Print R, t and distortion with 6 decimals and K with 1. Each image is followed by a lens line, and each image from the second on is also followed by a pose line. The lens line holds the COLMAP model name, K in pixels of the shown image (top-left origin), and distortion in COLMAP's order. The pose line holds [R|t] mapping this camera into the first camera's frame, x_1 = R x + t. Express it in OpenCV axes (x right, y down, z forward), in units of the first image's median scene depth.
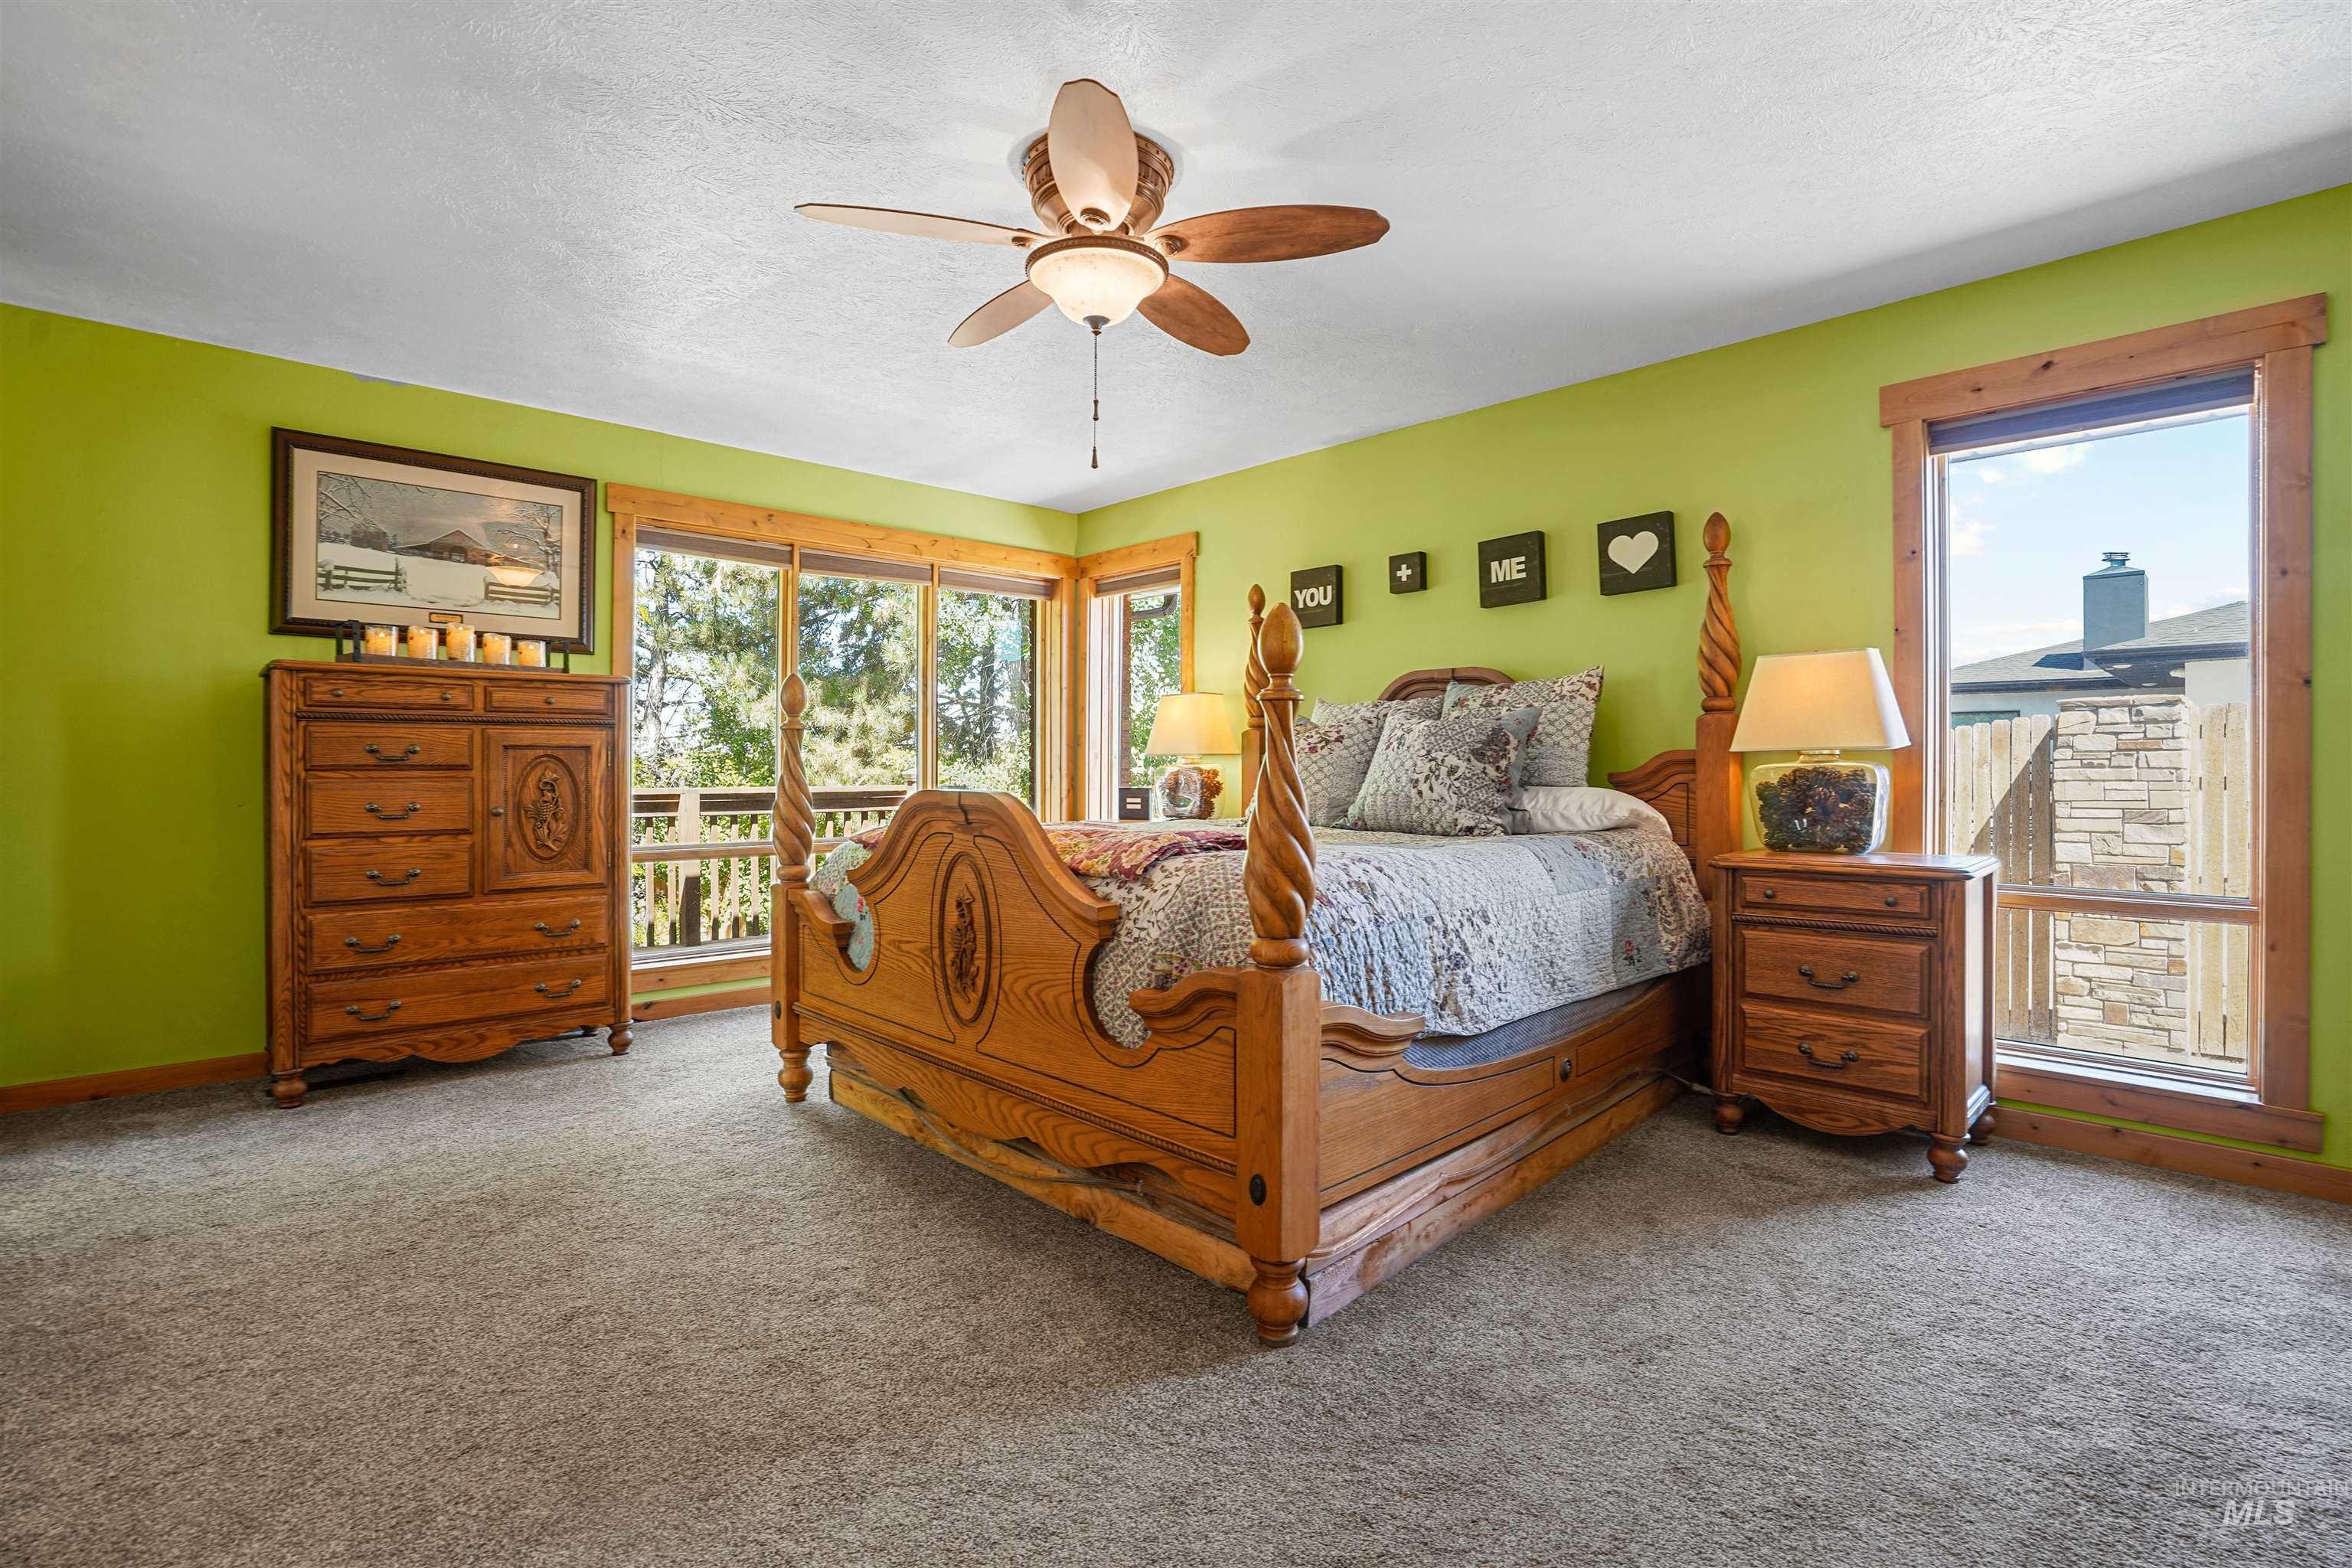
lens RADIAL K [[1099.9, 0, 1174.5], [0, 1099.9, 770.8], [0, 0, 1]] dist [-0.062932, 0.026876]
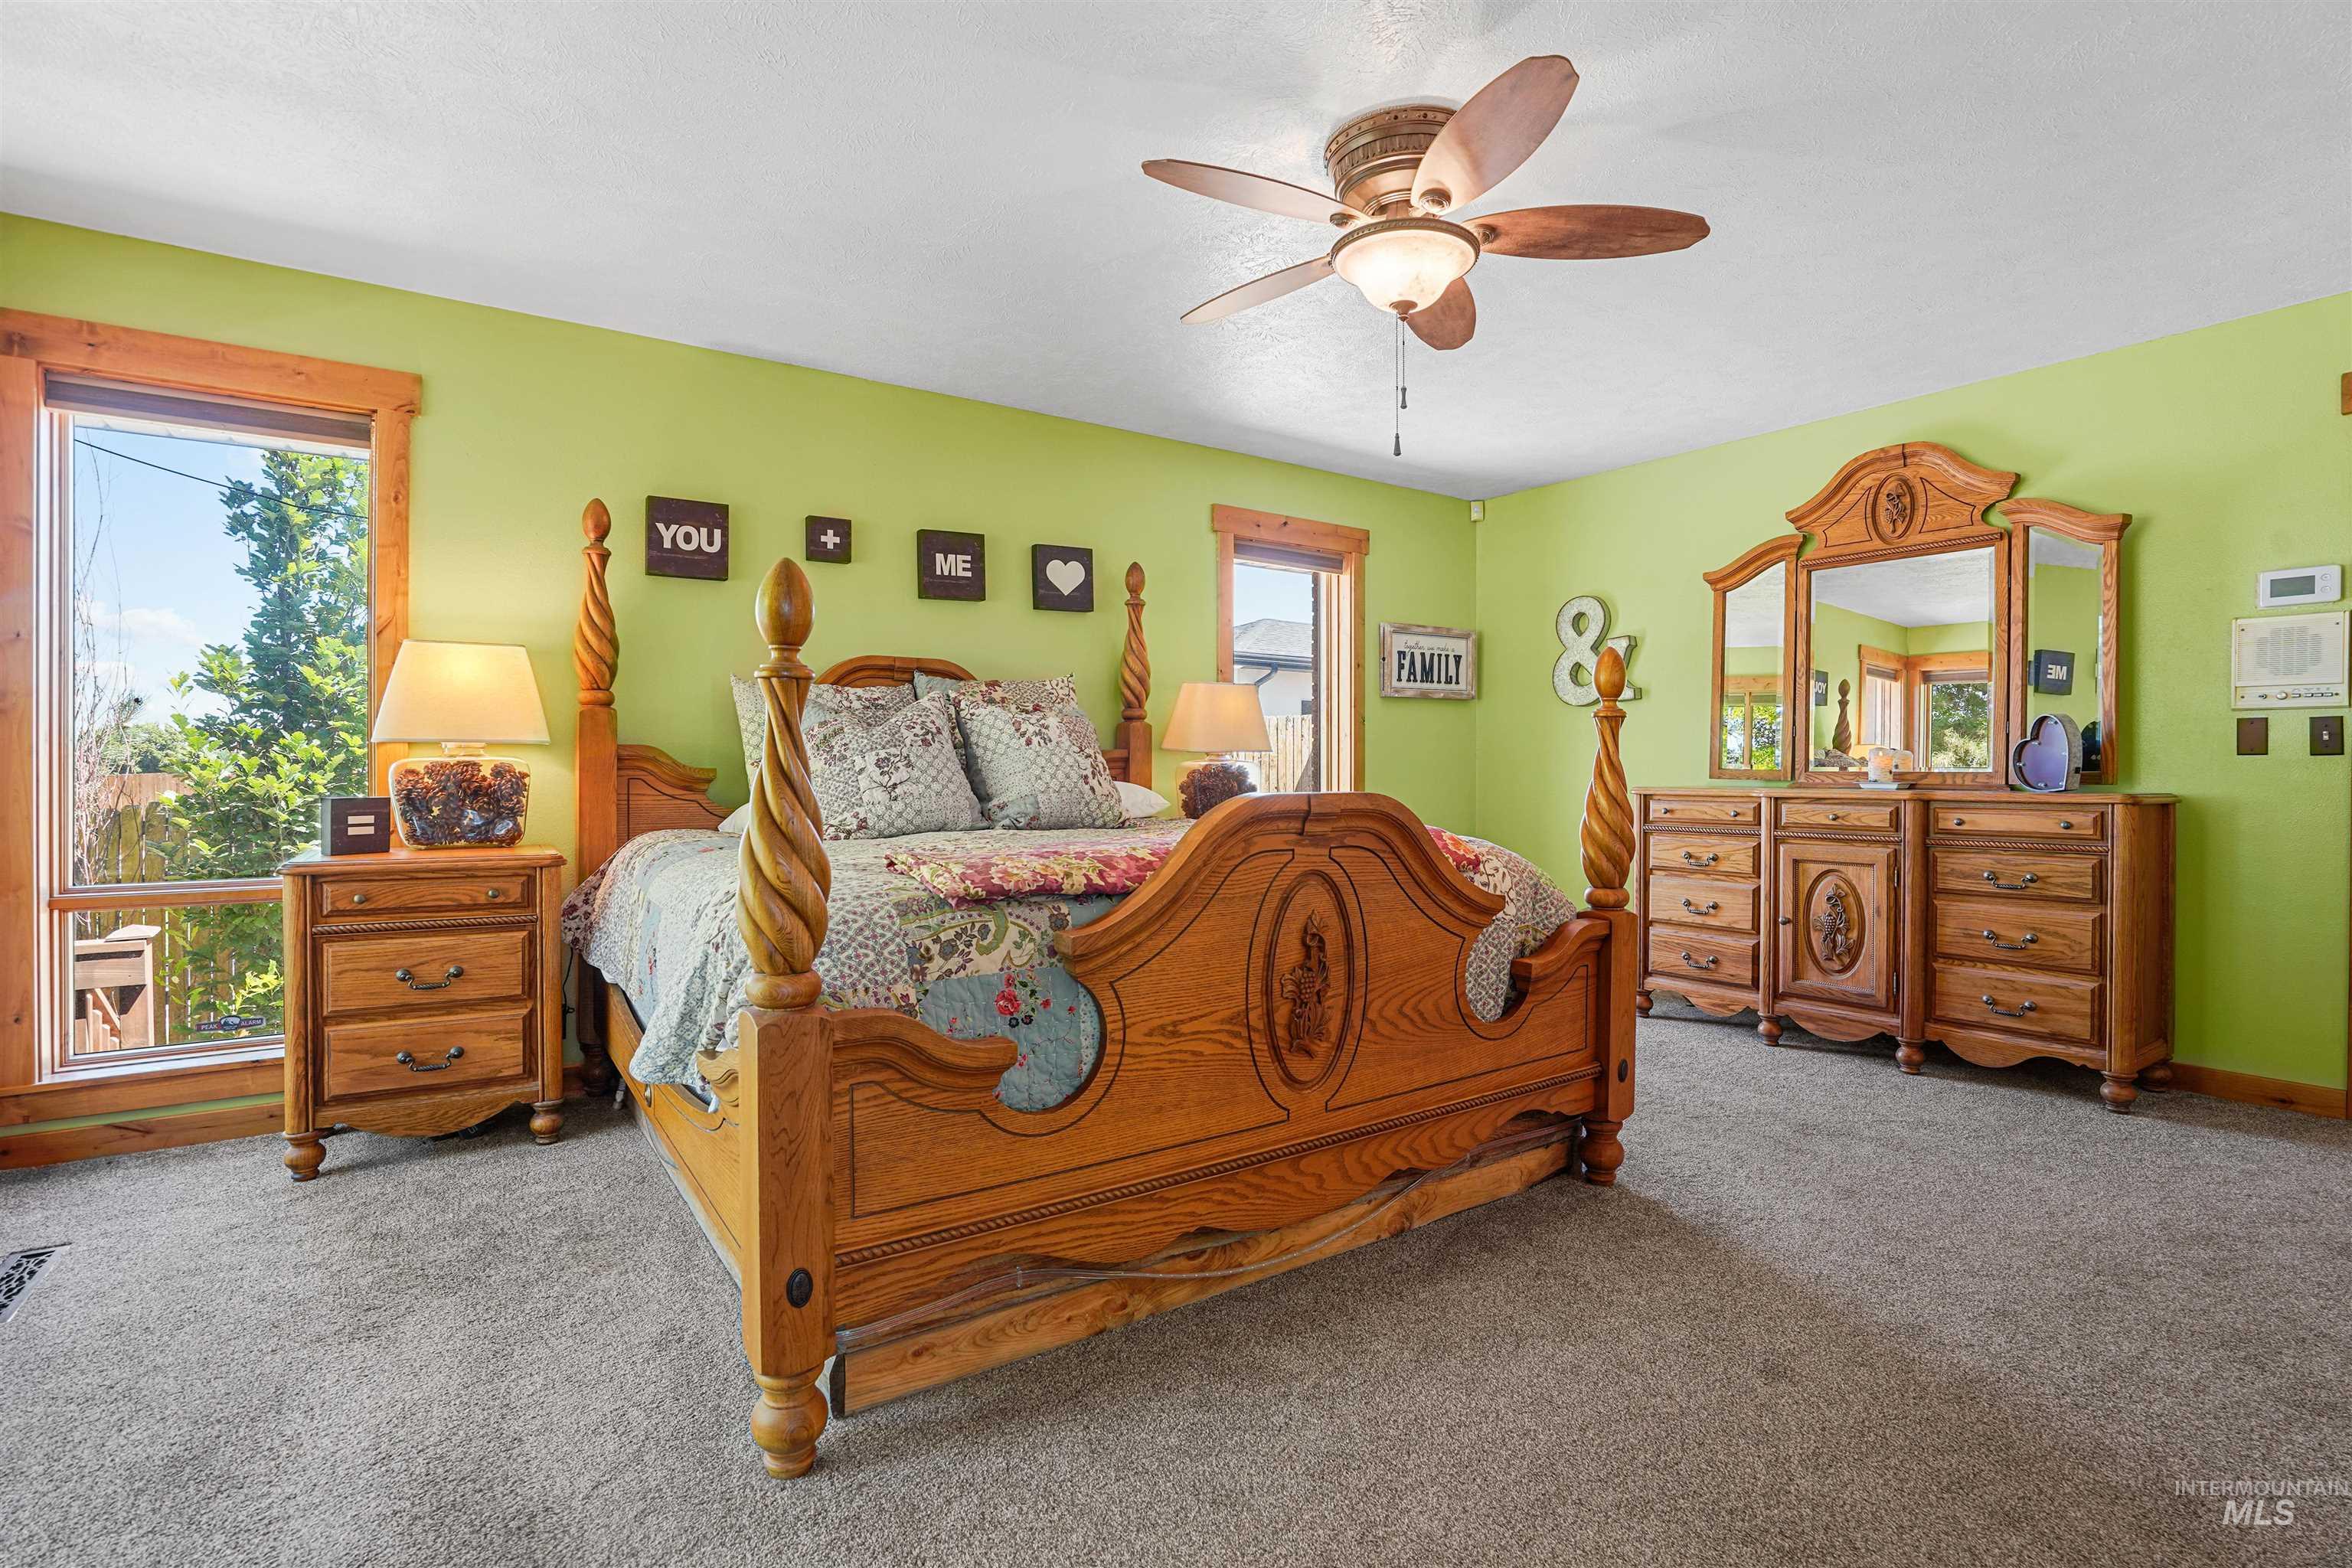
lens RADIAL K [[1099.9, 0, 1174.5], [0, 1099.9, 770.8], [0, 0, 1]] dist [-0.062932, 0.026876]
pose [[0.163048, -0.006149, 0.986599, -0.761663], [0.000896, 0.999981, 0.006085, -0.002229], [-0.986618, -0.000108, 0.163050, 0.743882]]
